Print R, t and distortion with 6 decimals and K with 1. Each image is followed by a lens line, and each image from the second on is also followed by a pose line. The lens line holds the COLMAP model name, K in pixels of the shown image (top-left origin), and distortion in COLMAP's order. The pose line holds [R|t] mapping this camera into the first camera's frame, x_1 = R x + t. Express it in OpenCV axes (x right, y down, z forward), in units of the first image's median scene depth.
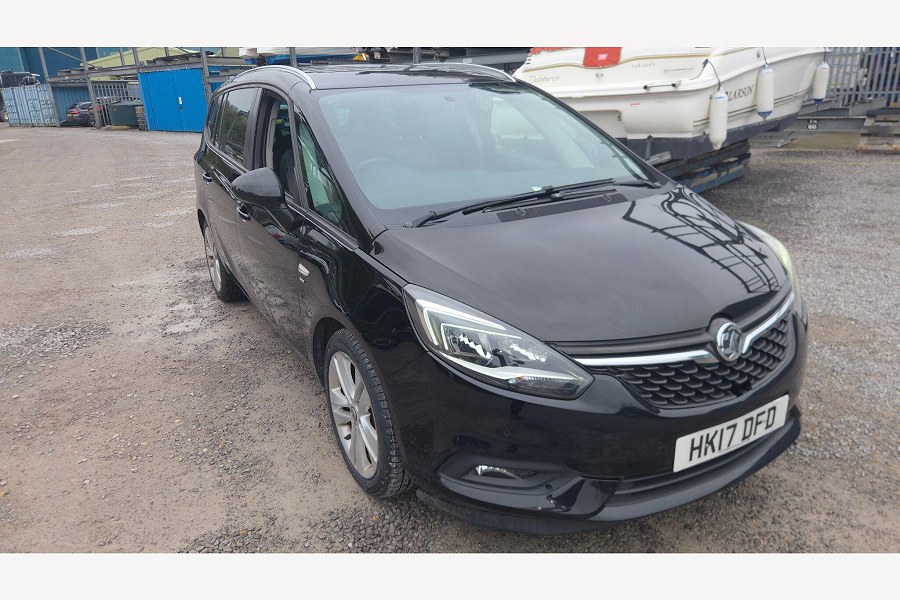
lens RADIAL K [[593.3, 0, 439.6], [0, 593.3, 303.2], [0, 0, 1]] dist [0.066669, -0.053693]
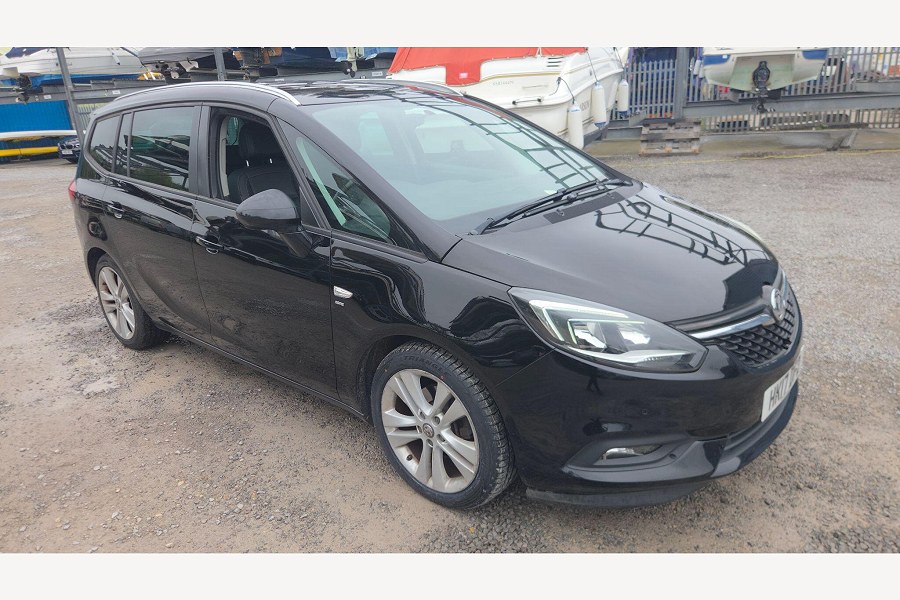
lens RADIAL K [[592.6, 0, 435.6], [0, 592.6, 303.7], [0, 0, 1]] dist [0.069094, -0.045643]
pose [[0.946893, -0.119499, 0.298518, -0.368978], [0.128263, 0.991691, -0.009866, -0.008717], [-0.294859, 0.047631, 0.954353, 0.049760]]
